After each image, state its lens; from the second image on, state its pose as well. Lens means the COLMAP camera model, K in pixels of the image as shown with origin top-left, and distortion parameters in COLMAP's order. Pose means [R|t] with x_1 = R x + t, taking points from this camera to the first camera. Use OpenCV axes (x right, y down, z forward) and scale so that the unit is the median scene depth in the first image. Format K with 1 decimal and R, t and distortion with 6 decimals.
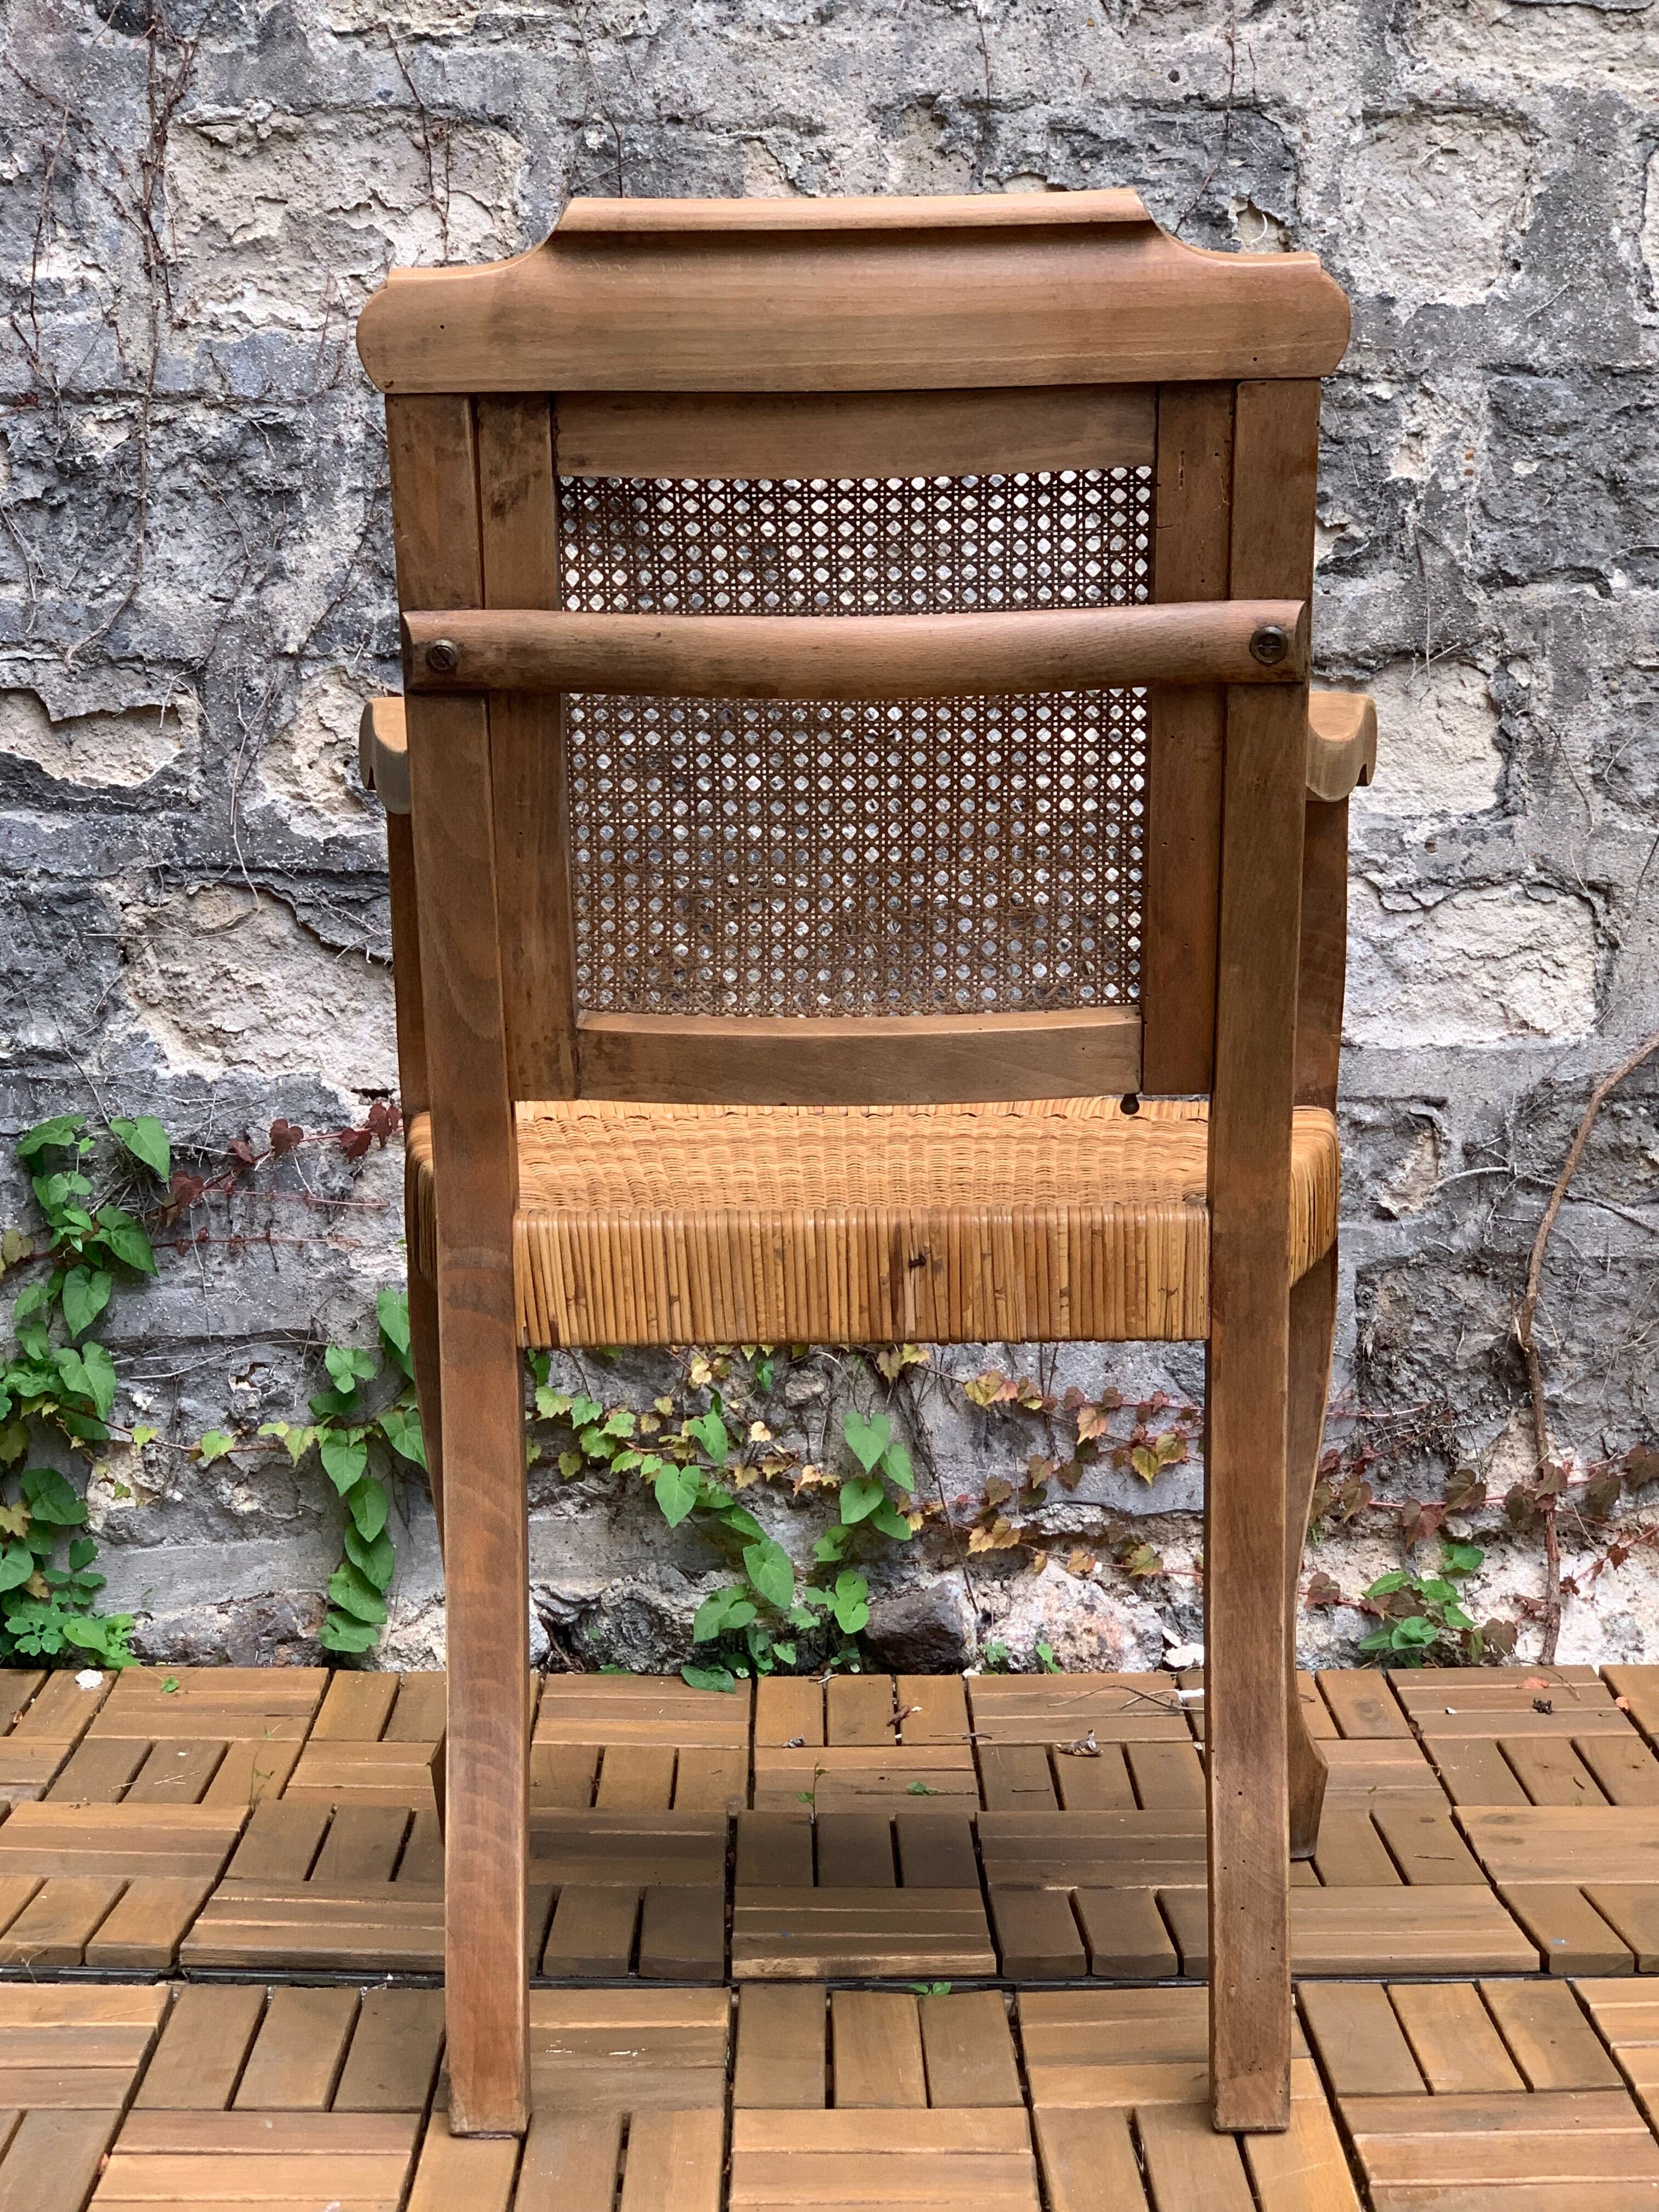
lens RADIAL K [[3660.8, 0, 811.1], [0, 3660.8, 1057.5], [0, 0, 1]] dist [0.096444, -0.322634]
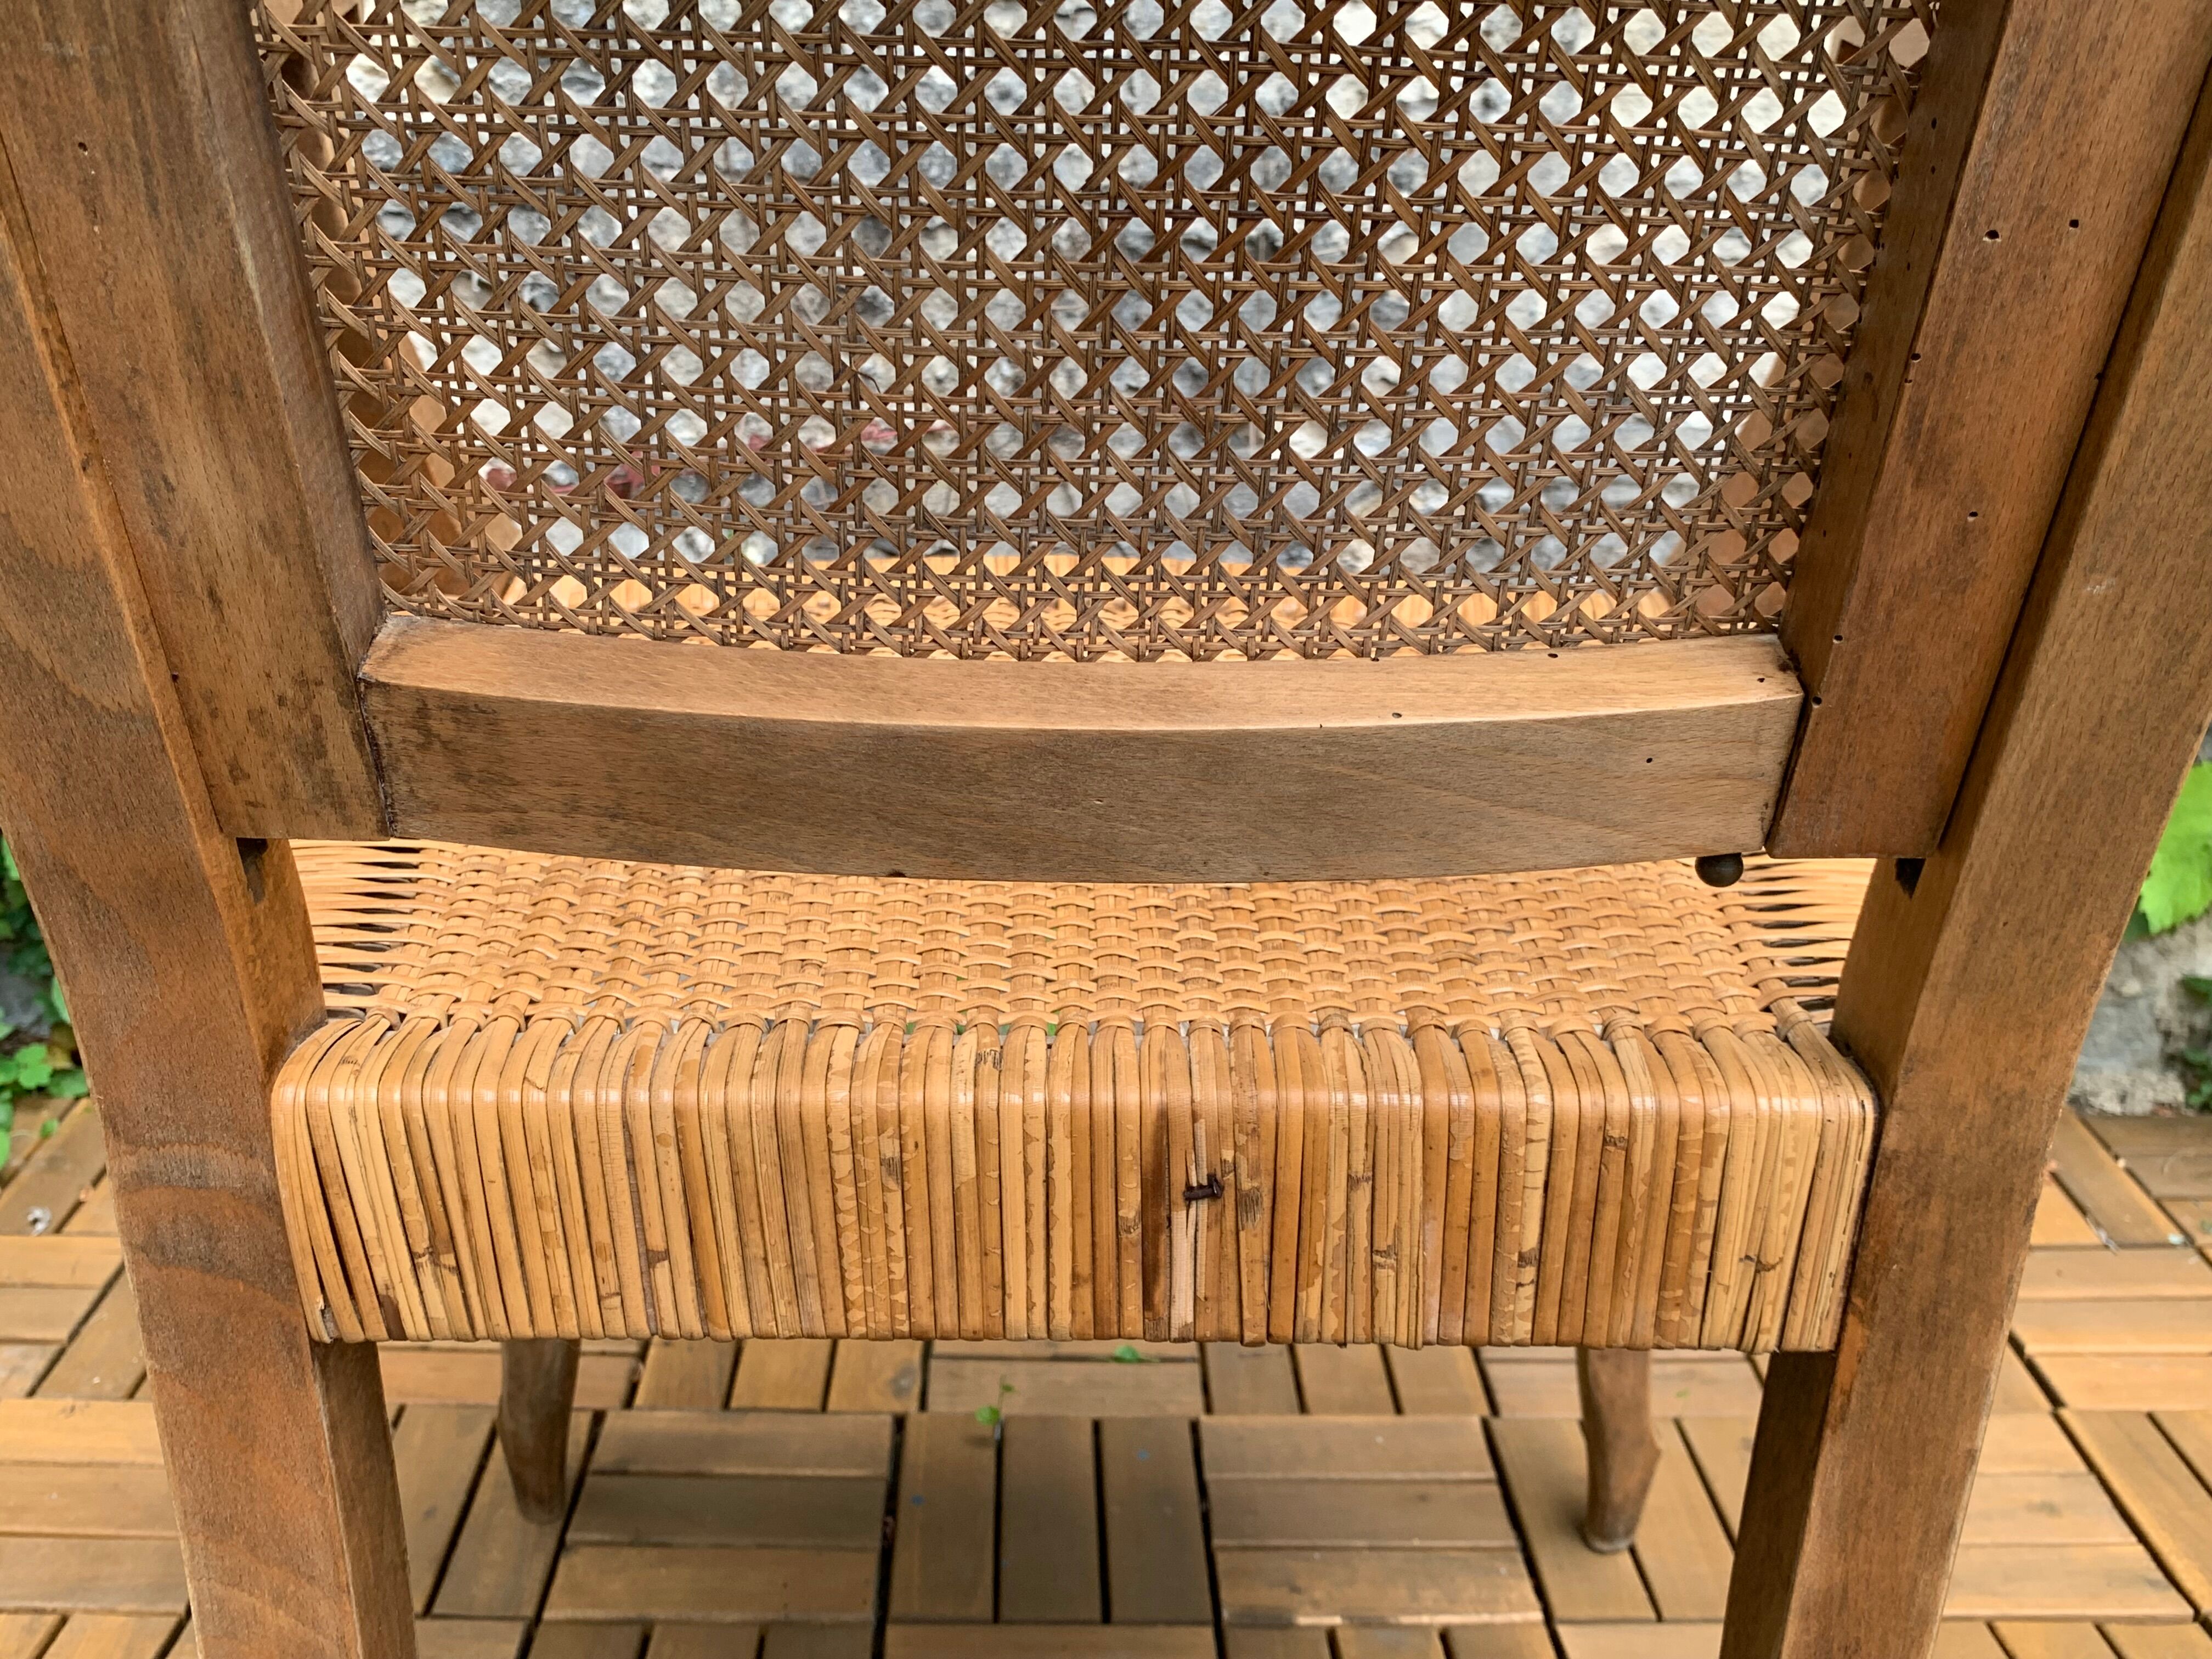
lens RADIAL K [[1843.2, 0, 1103.4], [0, 1843.2, 773.6], [0, 0, 1]] dist [0.010301, -0.015342]
pose [[0.999188, 0.017306, 0.036373, 0.007799], [-0.026548, 0.962053, 0.271569, -0.053000], [-0.030293, -0.272315, 0.961731, 0.798656]]
